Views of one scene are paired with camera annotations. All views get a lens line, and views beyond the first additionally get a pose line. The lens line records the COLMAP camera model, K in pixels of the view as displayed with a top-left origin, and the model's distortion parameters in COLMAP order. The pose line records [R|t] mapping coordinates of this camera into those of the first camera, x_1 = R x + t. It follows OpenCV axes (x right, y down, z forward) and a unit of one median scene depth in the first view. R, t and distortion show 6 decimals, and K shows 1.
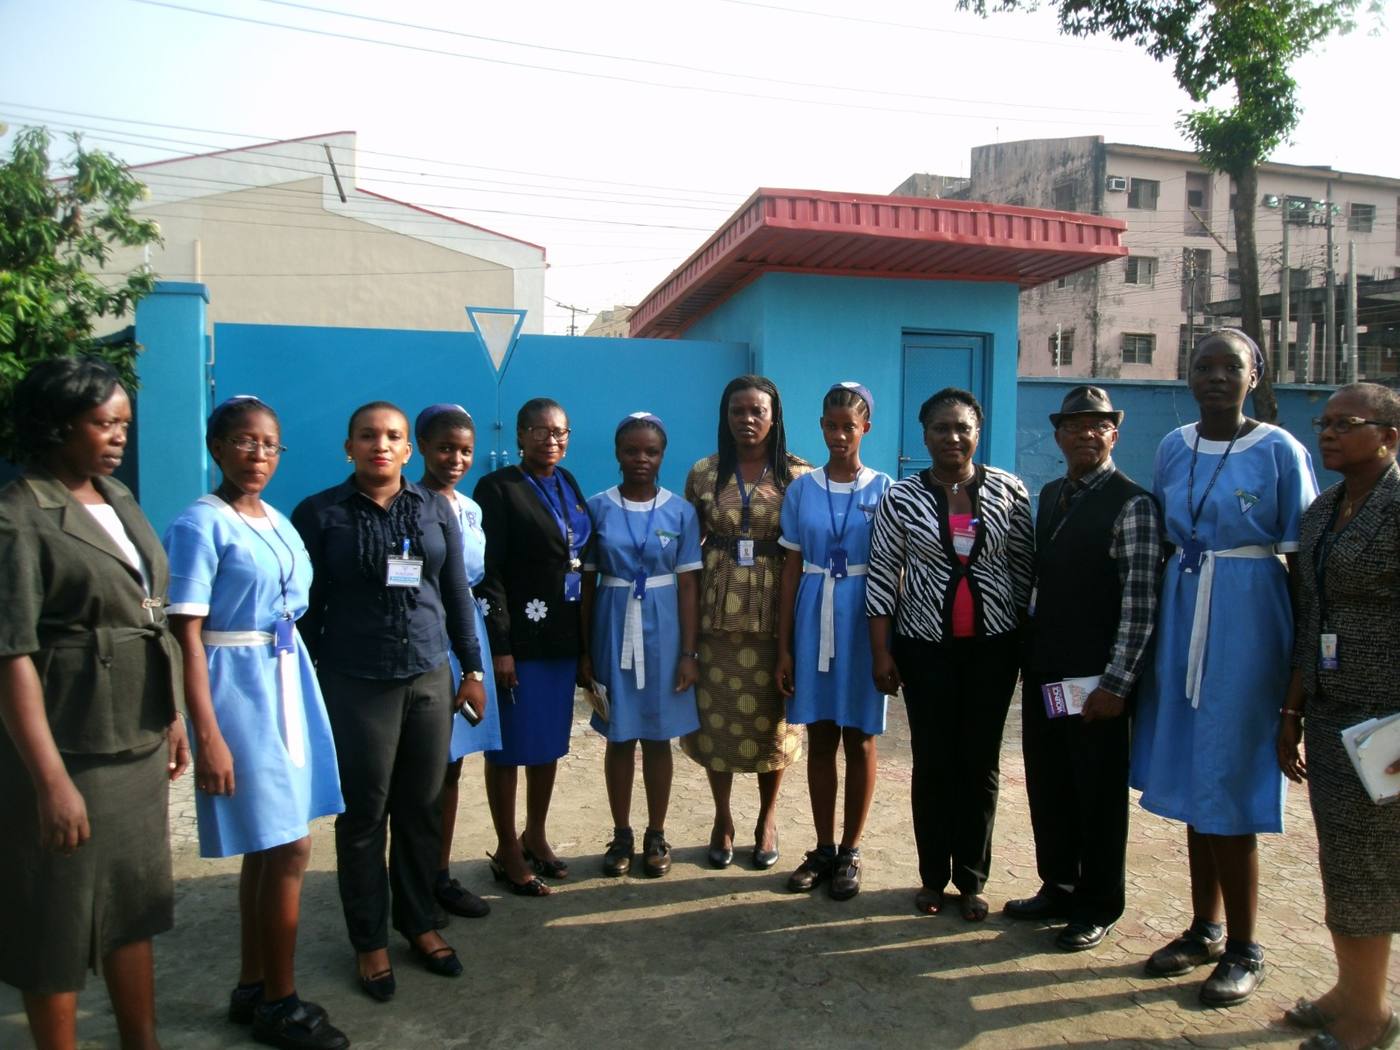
lens RADIAL K [[1100.6, 0, 696.0], [0, 1100.6, 526.5], [0, 0, 1]] dist [-0.066949, -0.002685]
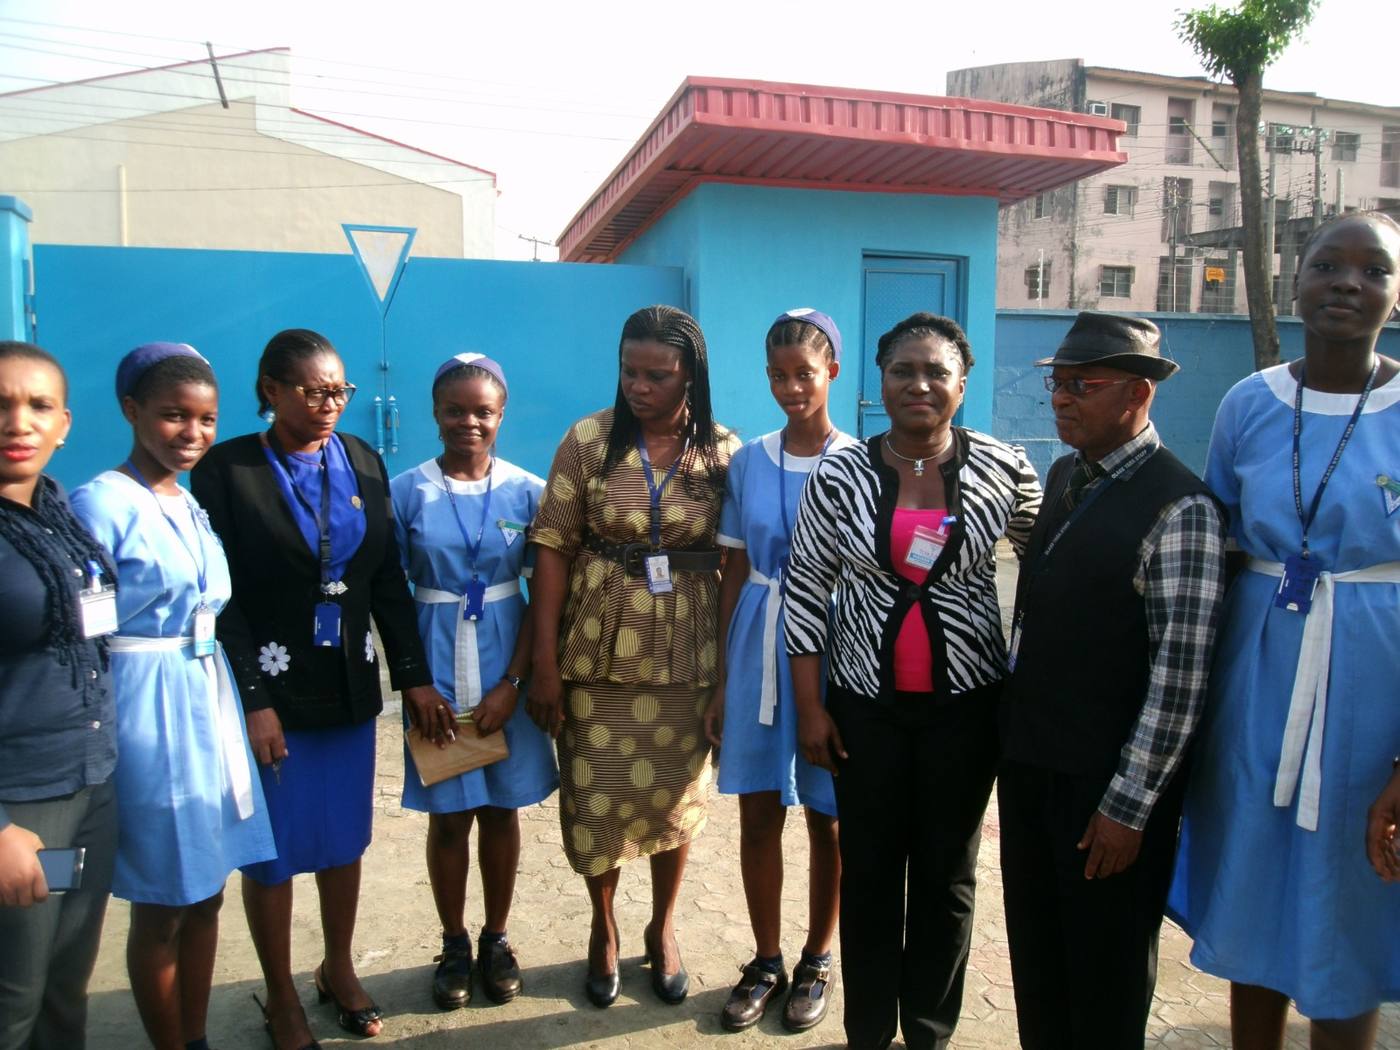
lens RADIAL K [[1130.8, 0, 706.4], [0, 1130.8, 523.1], [0, 0, 1]] dist [-0.063972, -0.003158]
pose [[0.999274, -0.007925, 0.037263, 0.031753], [0.006036, 0.998705, 0.050522, -0.013383], [-0.037615, -0.050260, 0.998028, 0.117811]]
